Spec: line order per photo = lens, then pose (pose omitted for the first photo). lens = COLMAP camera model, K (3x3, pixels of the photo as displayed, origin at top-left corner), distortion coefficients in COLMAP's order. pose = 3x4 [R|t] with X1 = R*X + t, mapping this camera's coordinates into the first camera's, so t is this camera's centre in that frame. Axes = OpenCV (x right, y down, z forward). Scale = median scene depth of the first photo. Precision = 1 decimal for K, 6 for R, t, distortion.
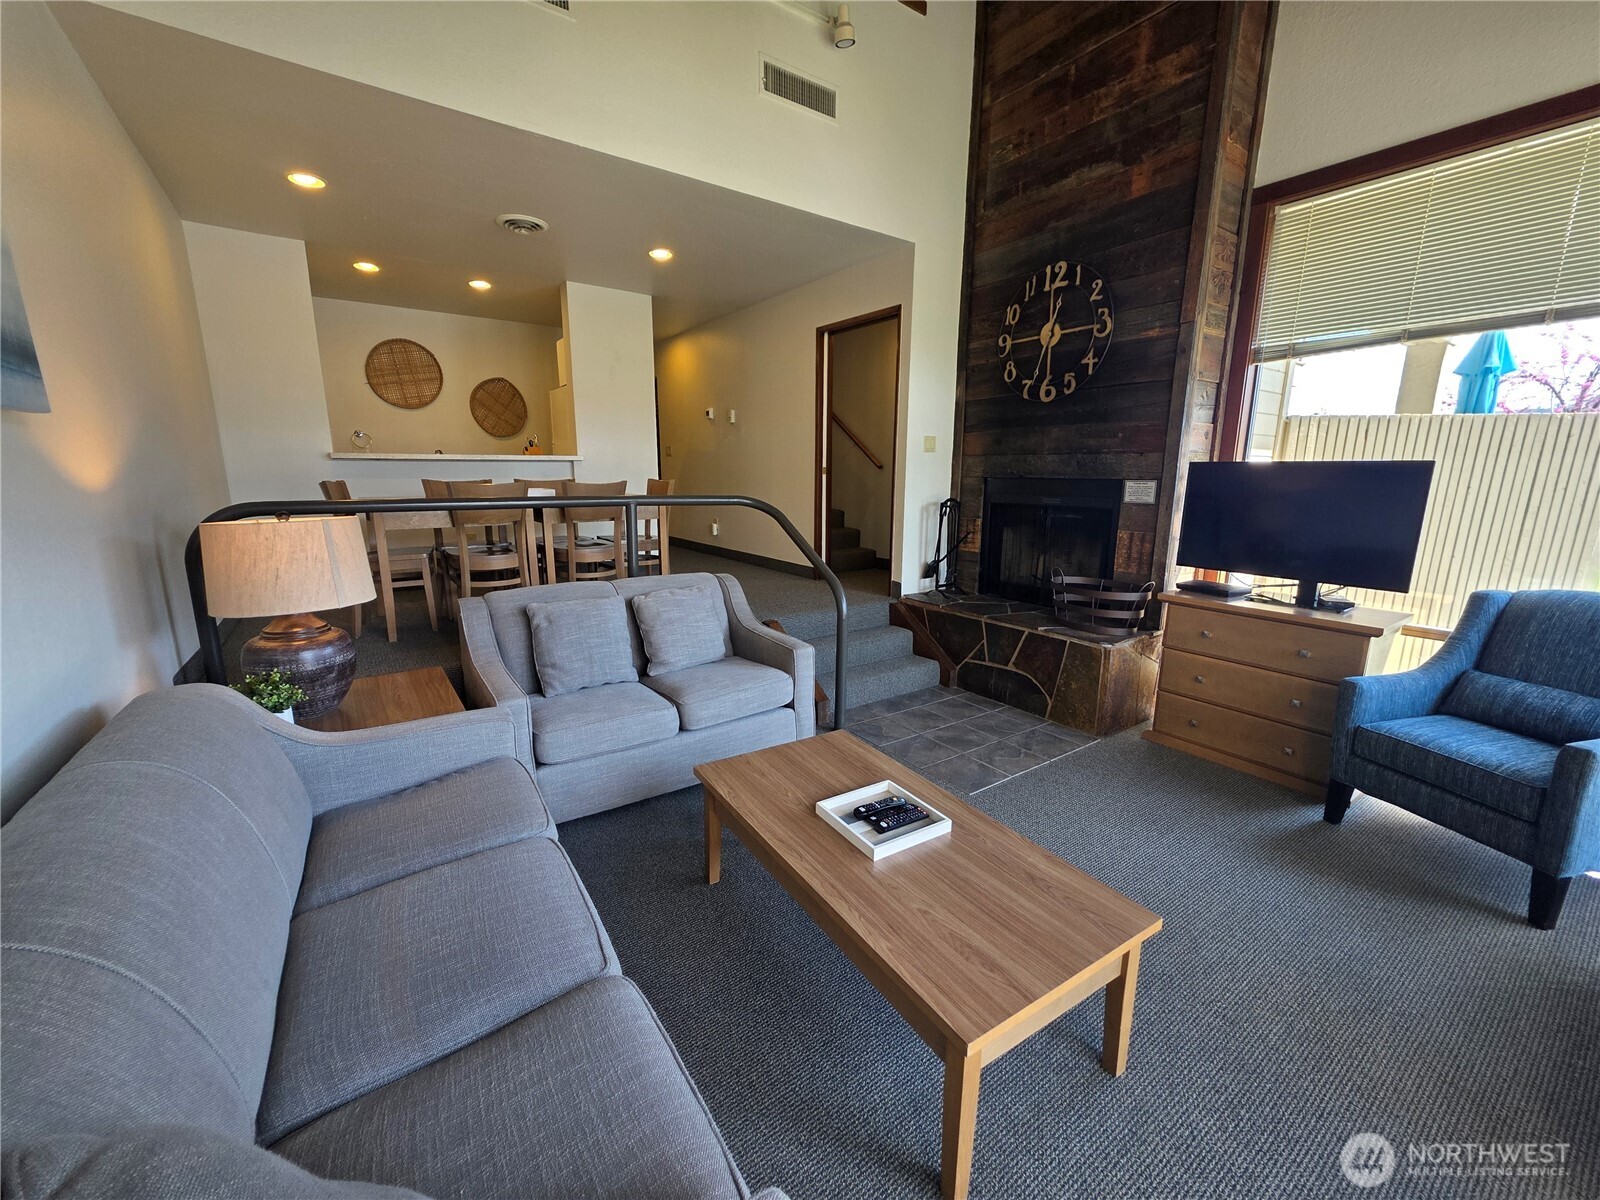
lens RADIAL K [[645.0, 0, 800.0], [0, 645.0, 600.0], [0, 0, 1]] dist [0.007539, -0.000314]
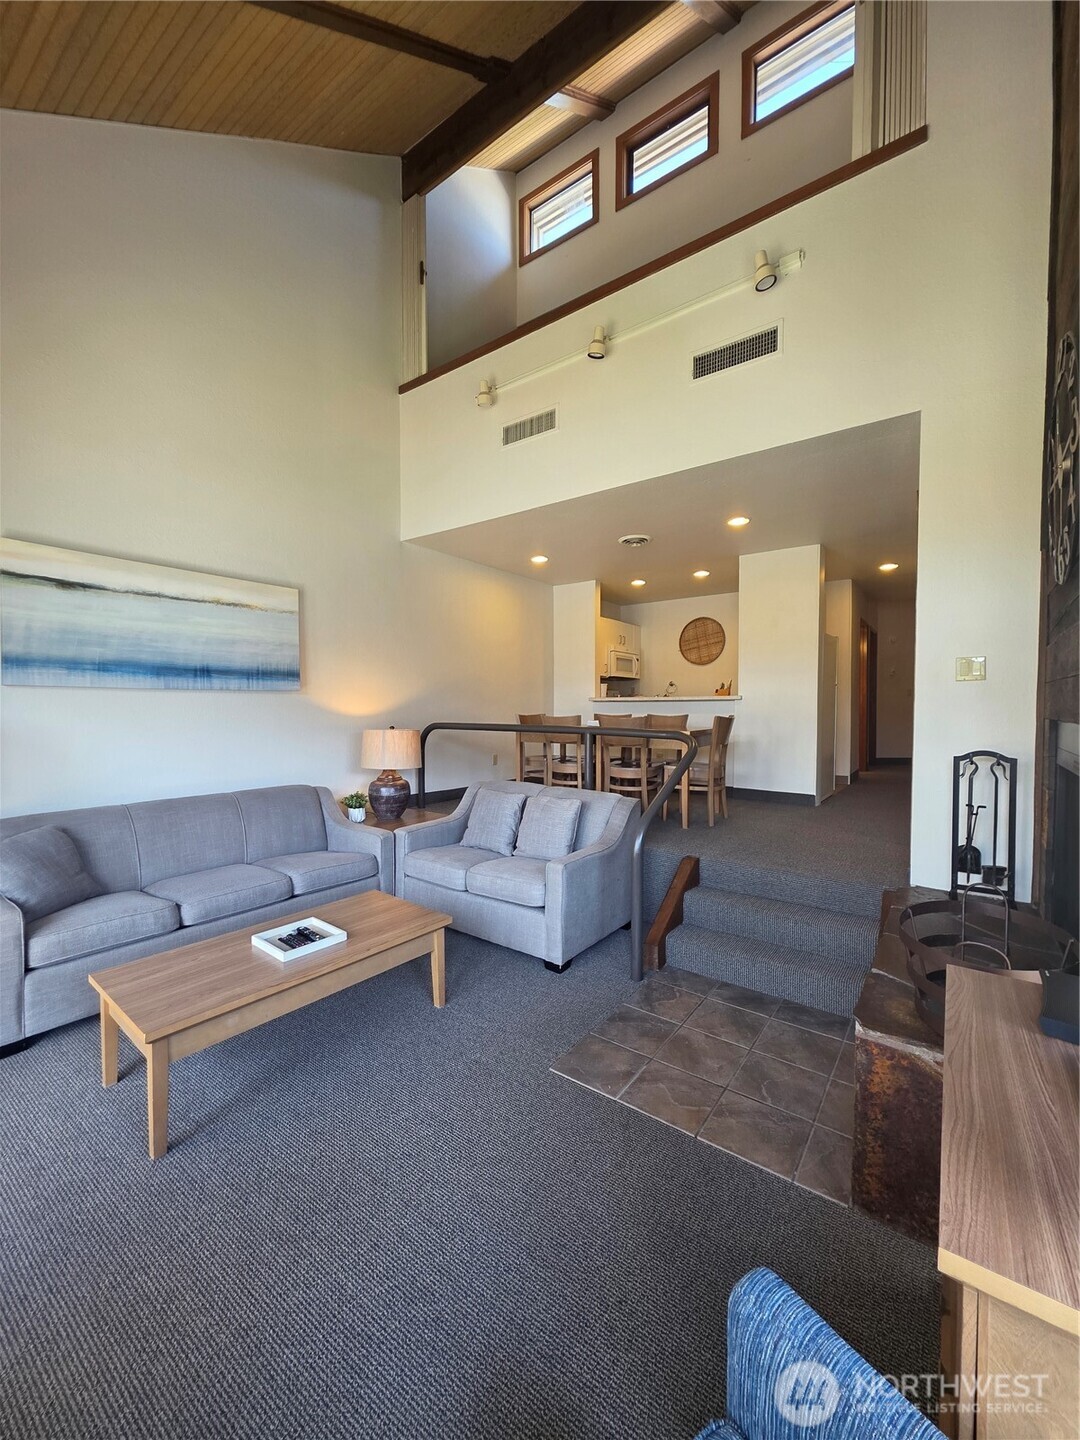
lens RADIAL K [[577.7, 0, 540.0], [0, 577.7, 720.0], [0, 0, 1]] dist [-0.000726, 0.000282]
pose [[0.309135, 0.019889, -0.950810, 0.823857], [-0.188138, 0.981301, -0.040642, -0.107087], [0.932223, 0.191447, 0.307097, 0.542345]]
